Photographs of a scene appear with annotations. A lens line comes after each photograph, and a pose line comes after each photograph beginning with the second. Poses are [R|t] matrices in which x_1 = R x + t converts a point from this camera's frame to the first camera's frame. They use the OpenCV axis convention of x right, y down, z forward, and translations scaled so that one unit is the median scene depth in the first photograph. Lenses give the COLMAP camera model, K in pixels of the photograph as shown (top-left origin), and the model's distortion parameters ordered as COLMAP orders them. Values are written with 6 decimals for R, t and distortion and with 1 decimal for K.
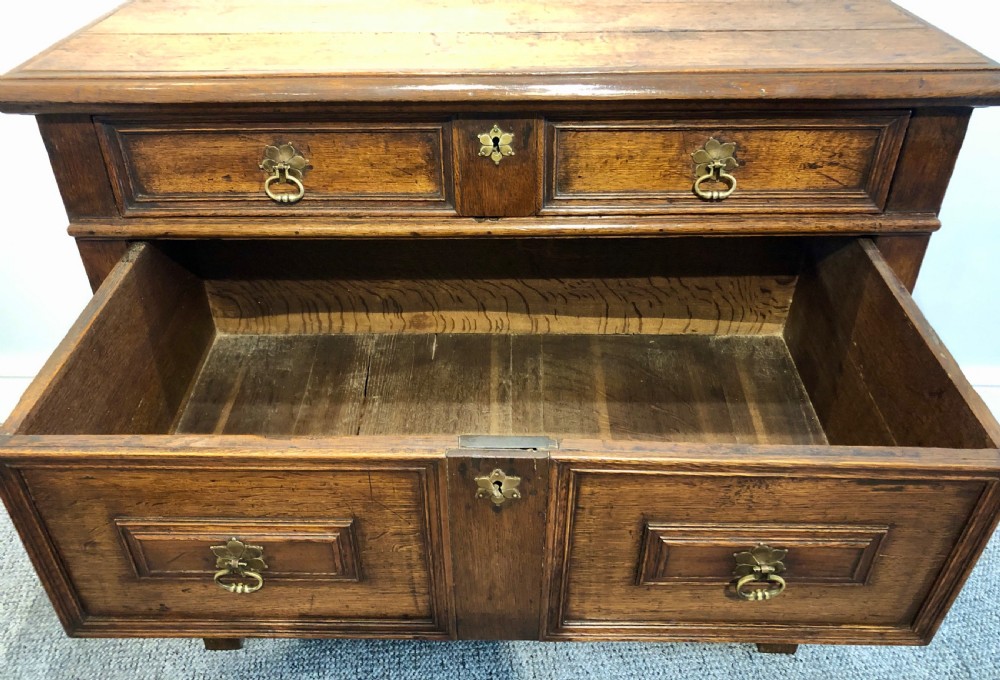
lens RADIAL K [[831.2, 0, 508.0], [0, 831.2, 296.5], [0, 0, 1]] dist [0.013338, 0.006178]
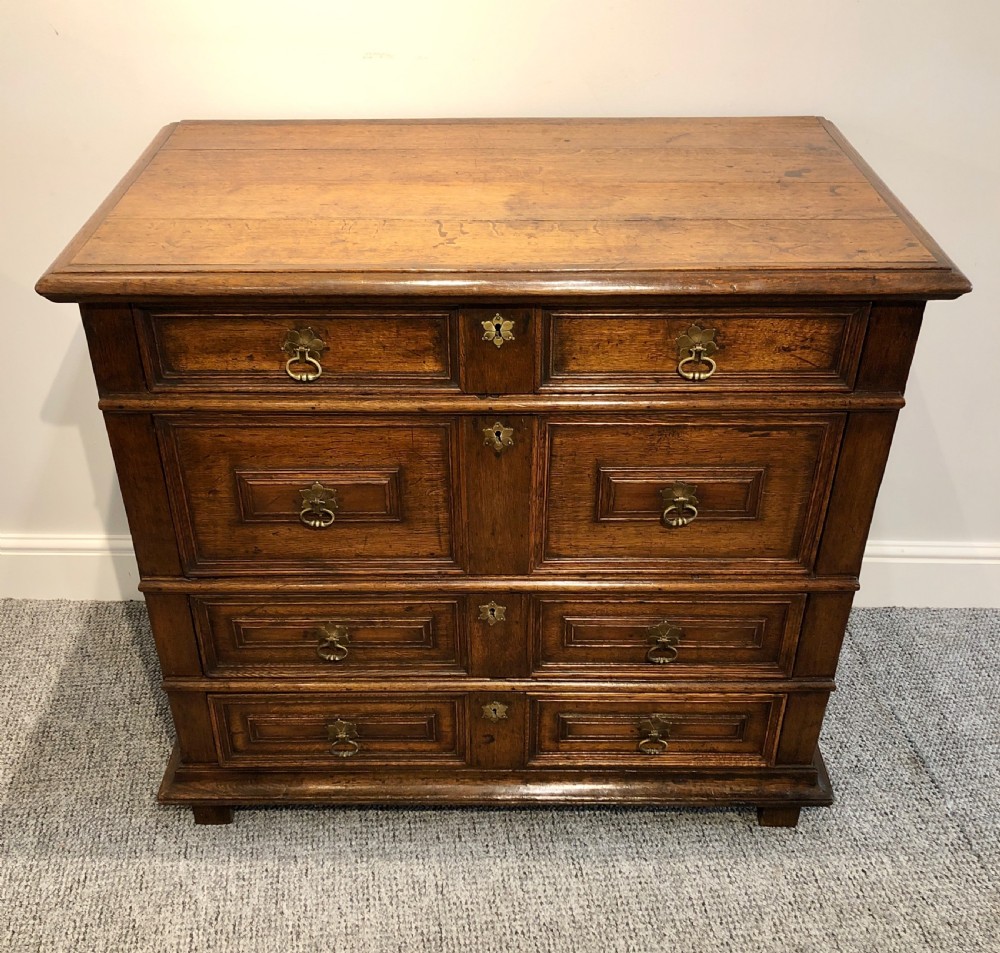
lens RADIAL K [[1127.8, 0, 512.2], [0, 1127.8, 474.5], [0, 0, 1]] dist [0.016446, 0.000000]
pose [[0.999909, 0.001999, 0.013347, -0.014316], [-0.002259, 0.999806, 0.019558, -0.019731], [-0.013305, -0.019586, 0.999720, -0.477613]]
